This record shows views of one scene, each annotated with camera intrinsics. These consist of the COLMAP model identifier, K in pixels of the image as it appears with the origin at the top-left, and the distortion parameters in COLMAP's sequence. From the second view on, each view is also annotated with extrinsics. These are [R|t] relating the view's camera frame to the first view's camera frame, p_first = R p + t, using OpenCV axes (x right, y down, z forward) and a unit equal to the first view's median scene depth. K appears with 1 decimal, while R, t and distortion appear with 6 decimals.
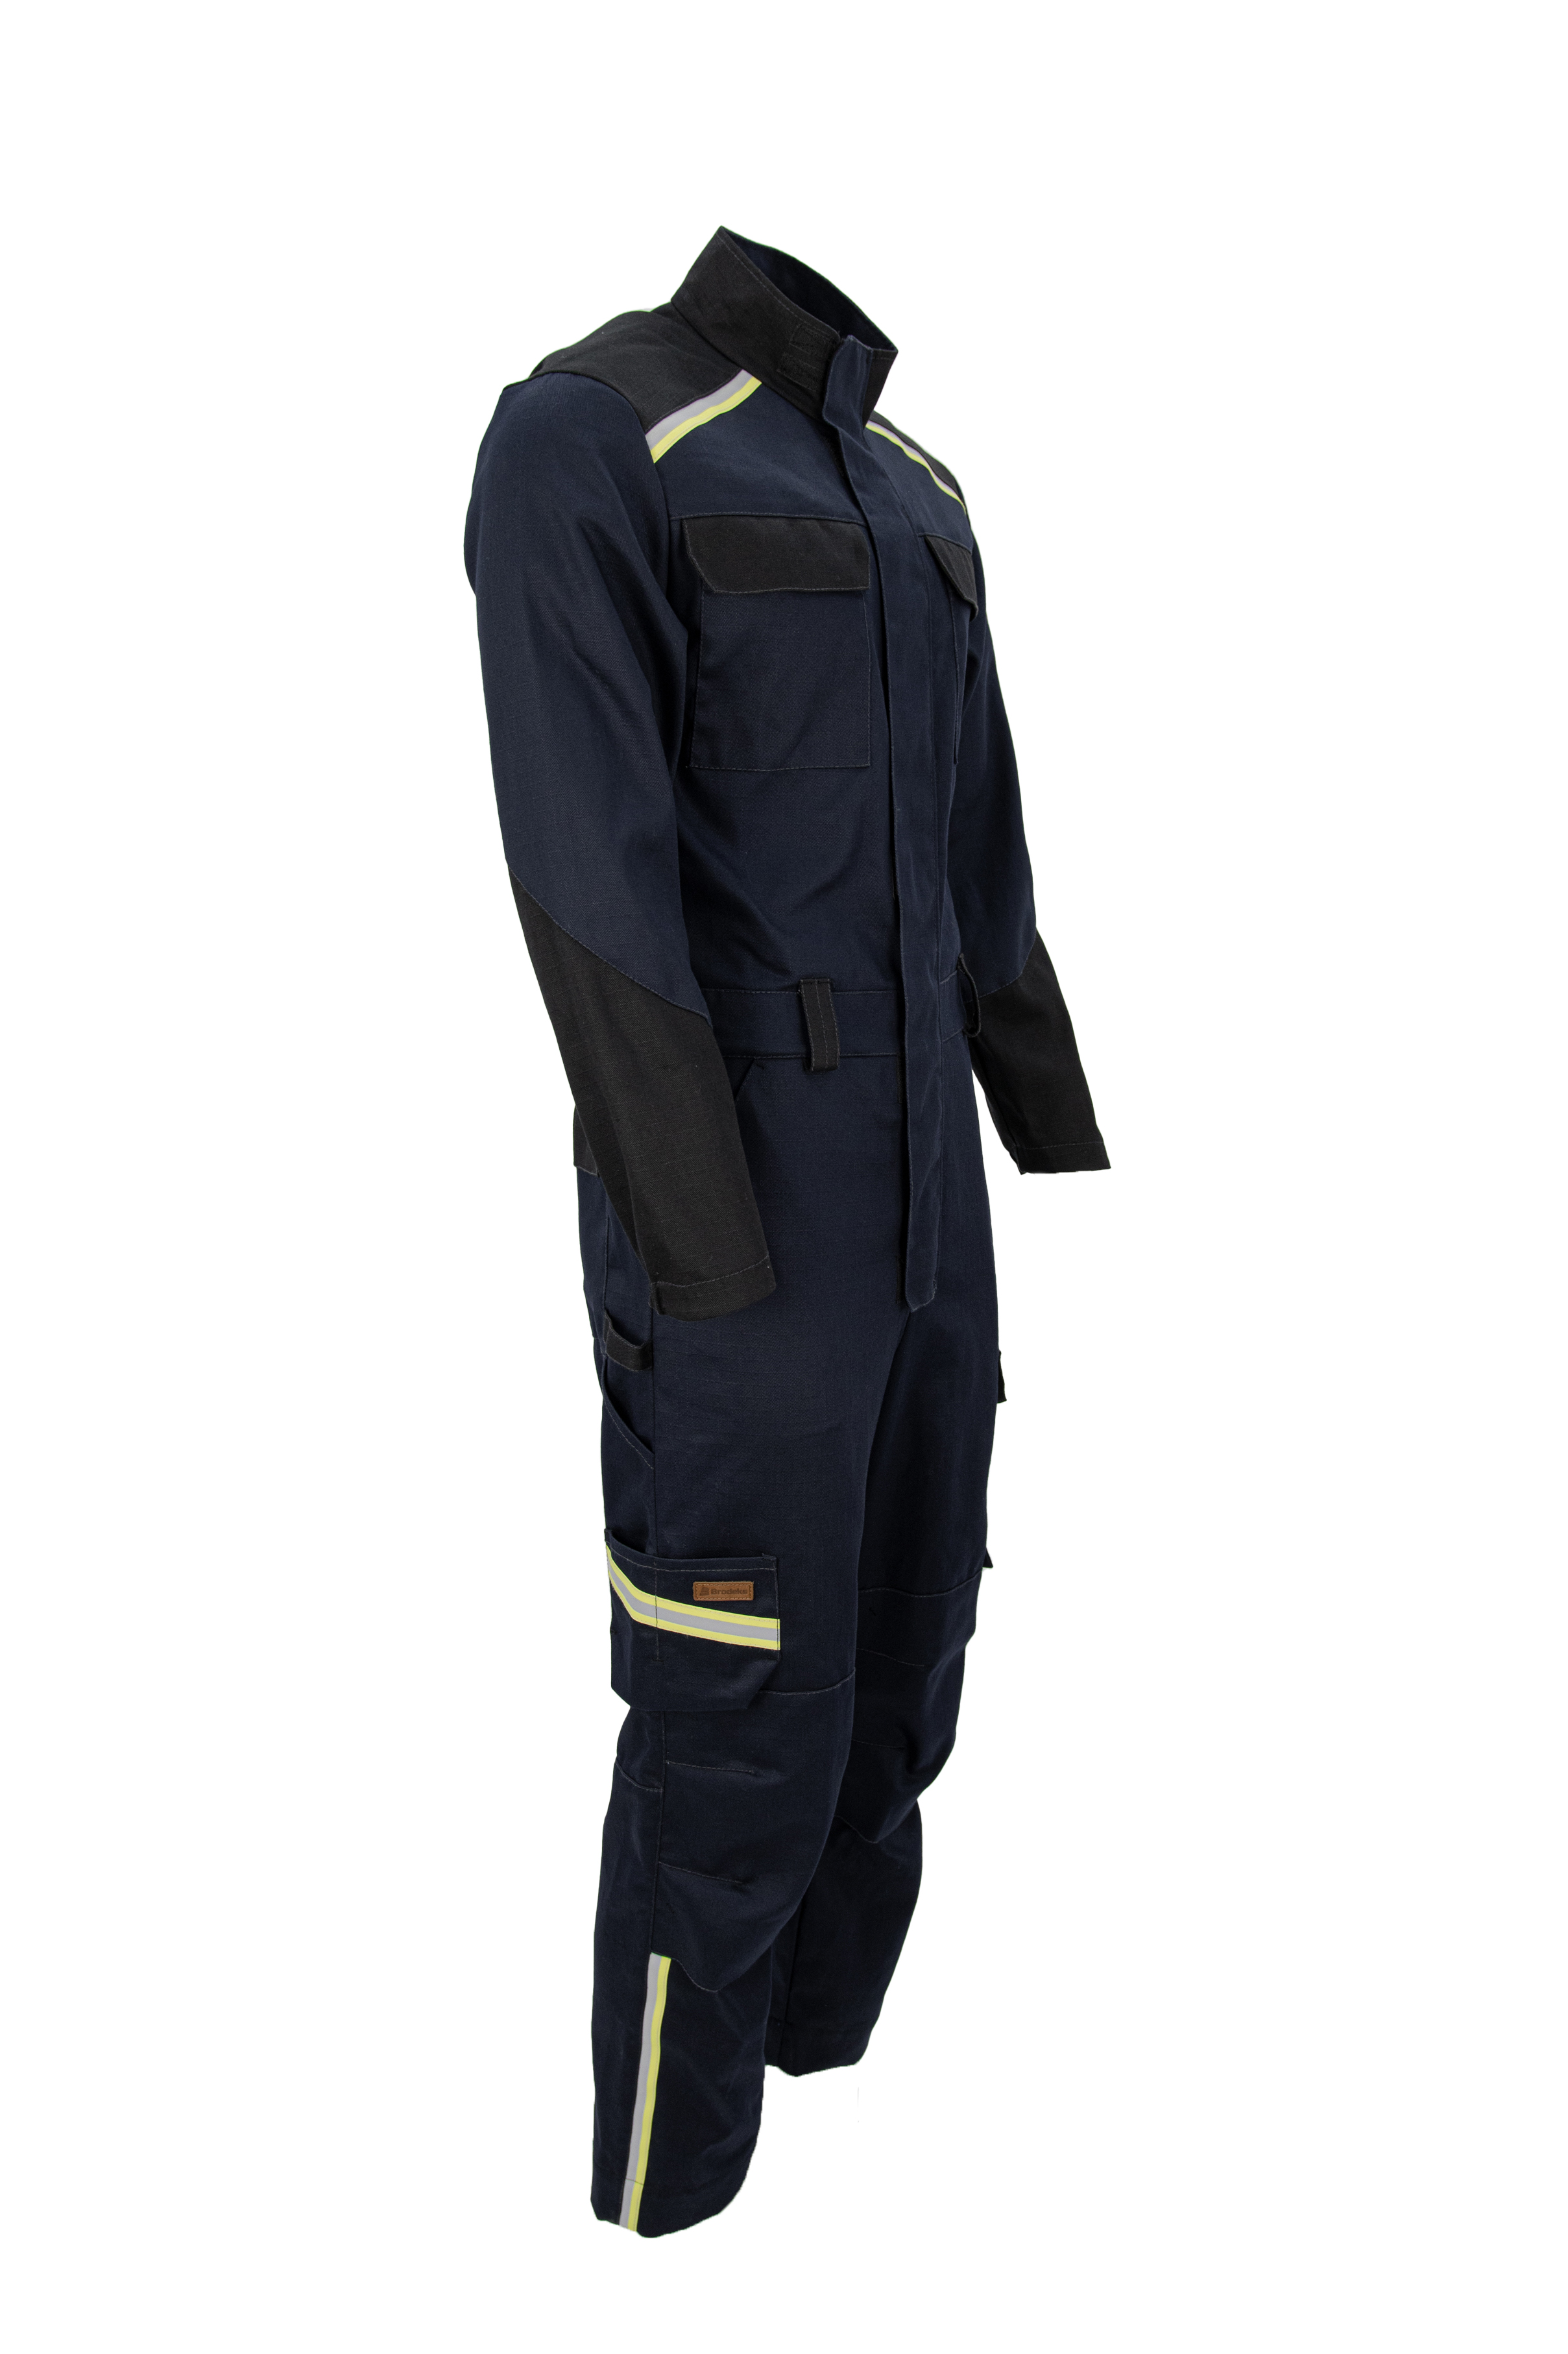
lens RADIAL K [[2054.7, 0, 688.4], [0, 2054.7, 1174.6], [0, 0, 1]] dist [-0.019836, 0.001254]
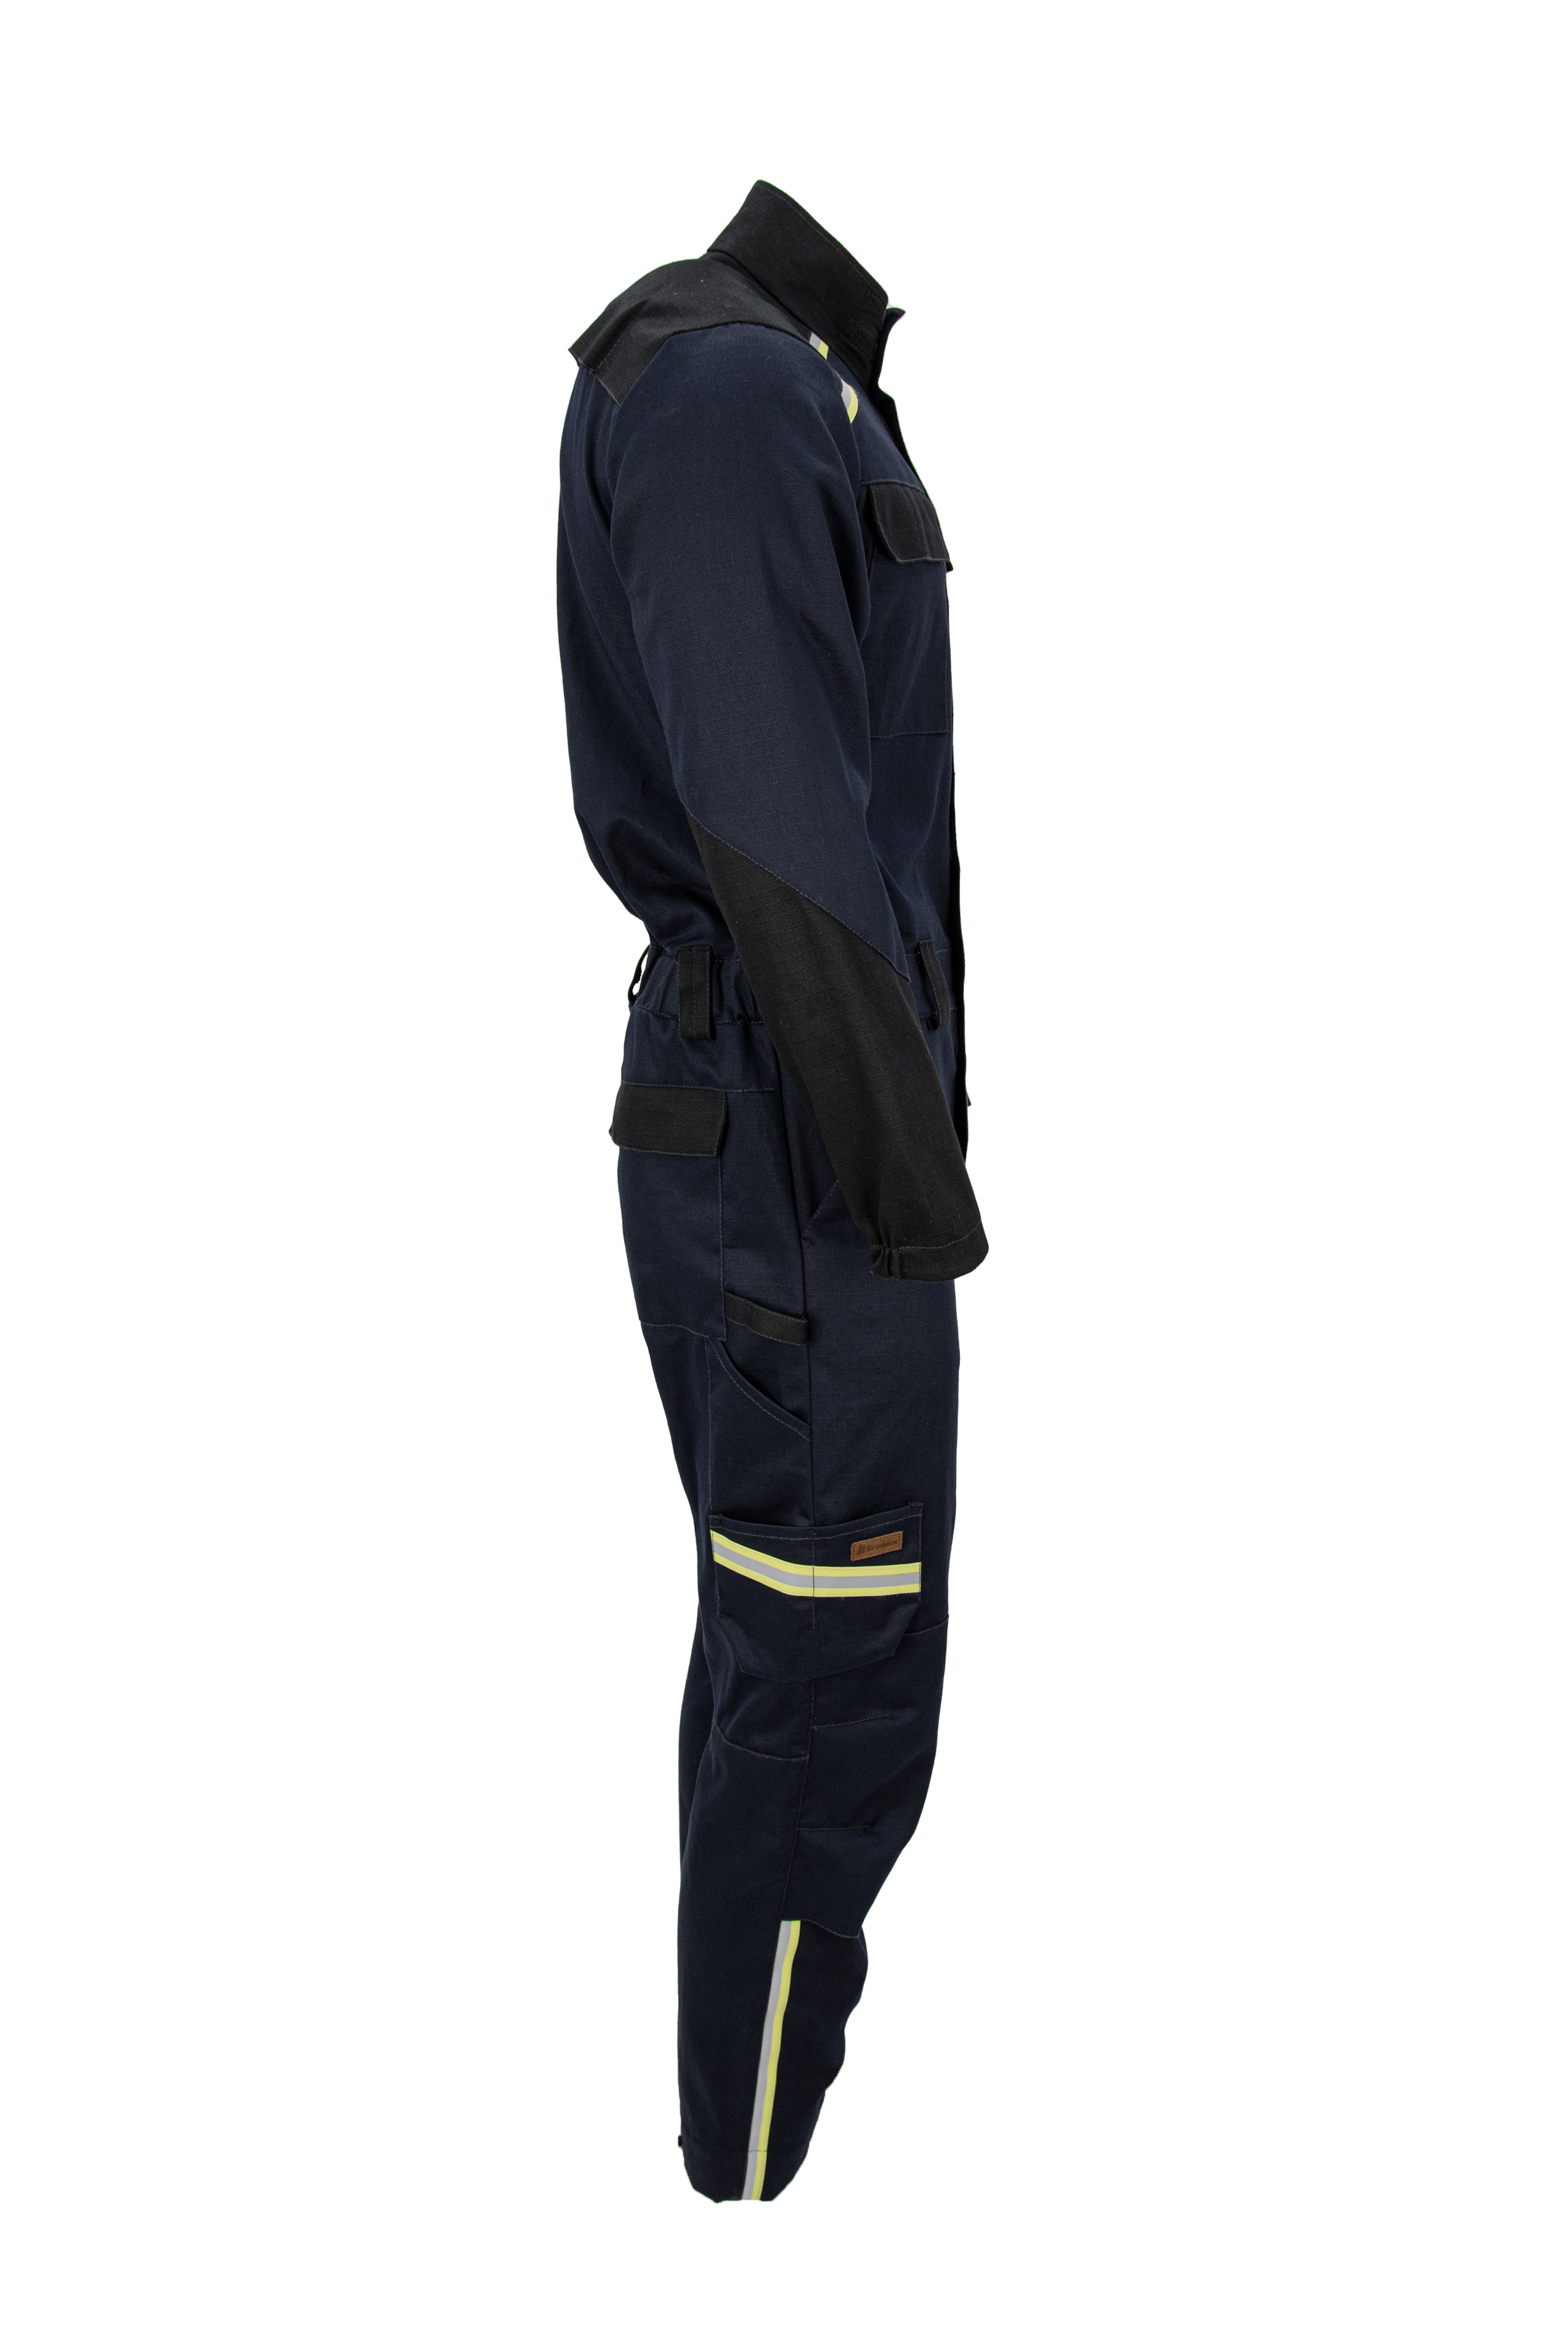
lens RADIAL K [[2111.5, 0, 726.2], [0, 2111.5, 1236.5], [0, 0, 1]] dist [-0.015056, -0.010135]
pose [[0.848246, -0.125322, 0.514561, -0.585074], [0.103552, 0.992092, 0.070921, -0.033837], [-0.519380, -0.006875, 0.854516, 0.143853]]
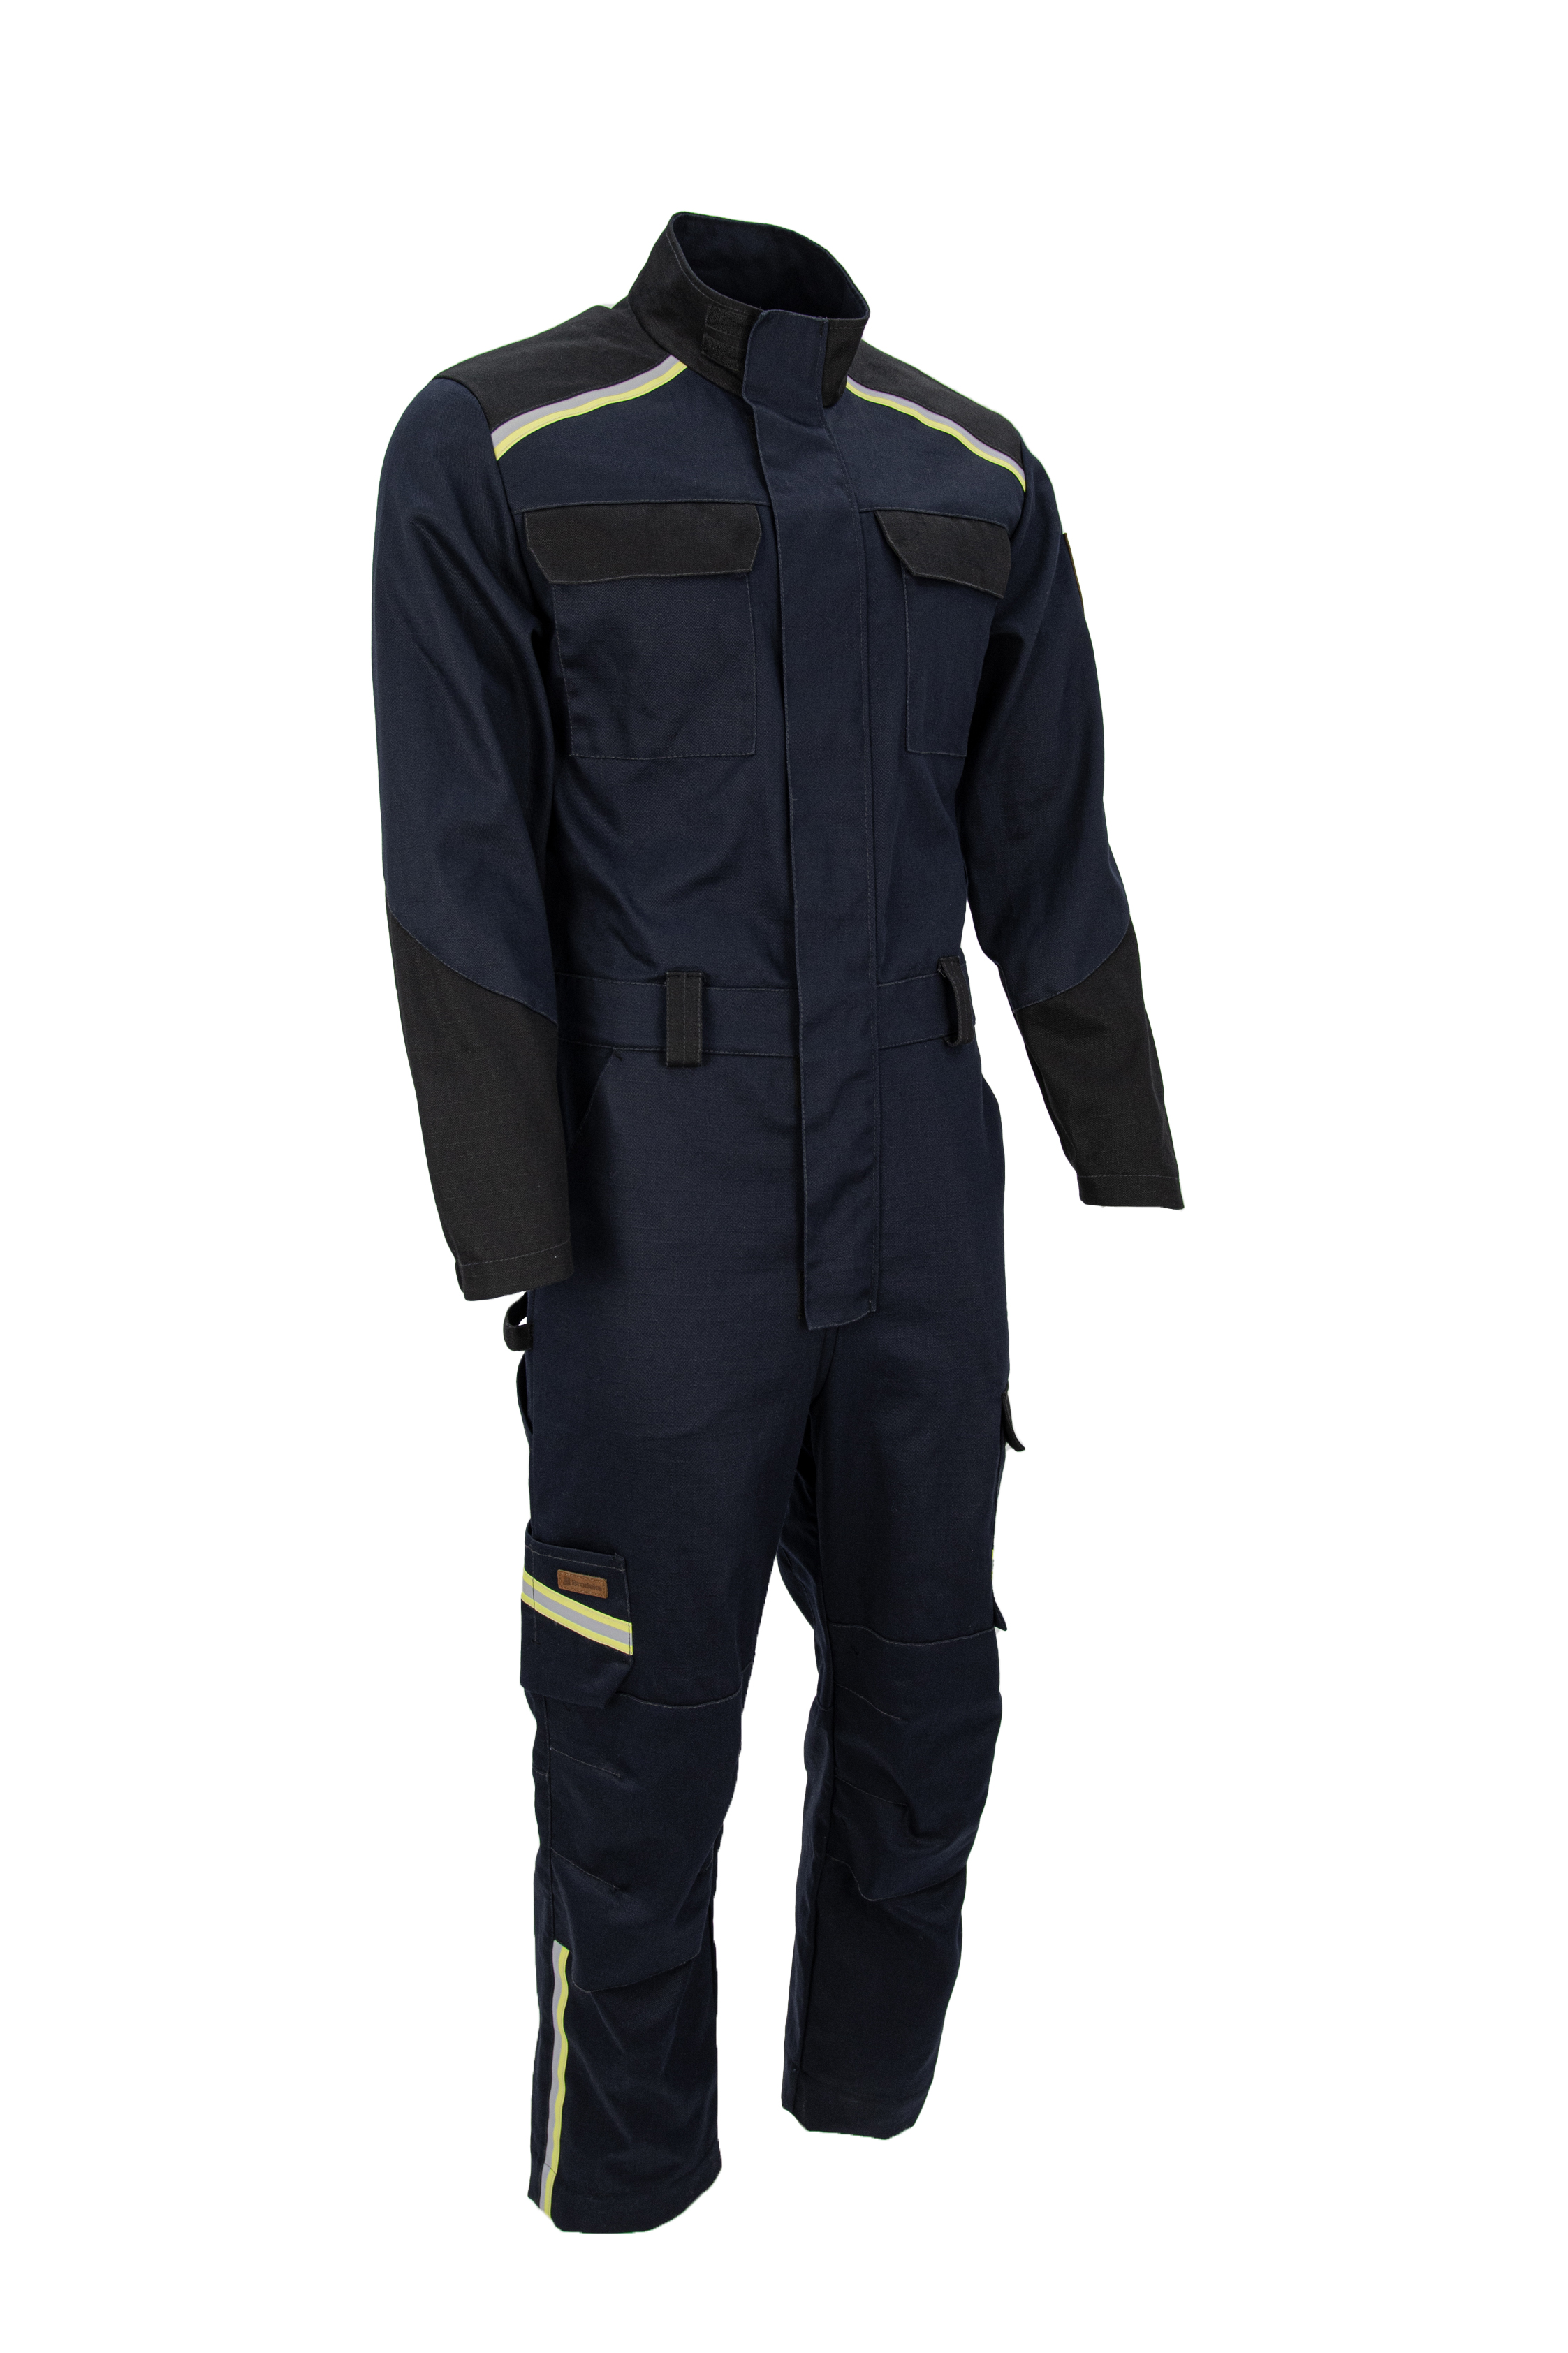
lens RADIAL K [[2112.5, 0, 674.1], [0, 2112.5, 1136.7], [0, 0, 1]] dist [-0.015056, -0.010135]
pose [[0.882413, 0.079850, -0.463650, 0.525572], [-0.089277, 0.996005, 0.001621, -0.018391], [0.461928, 0.039963, 0.886017, 0.111666]]
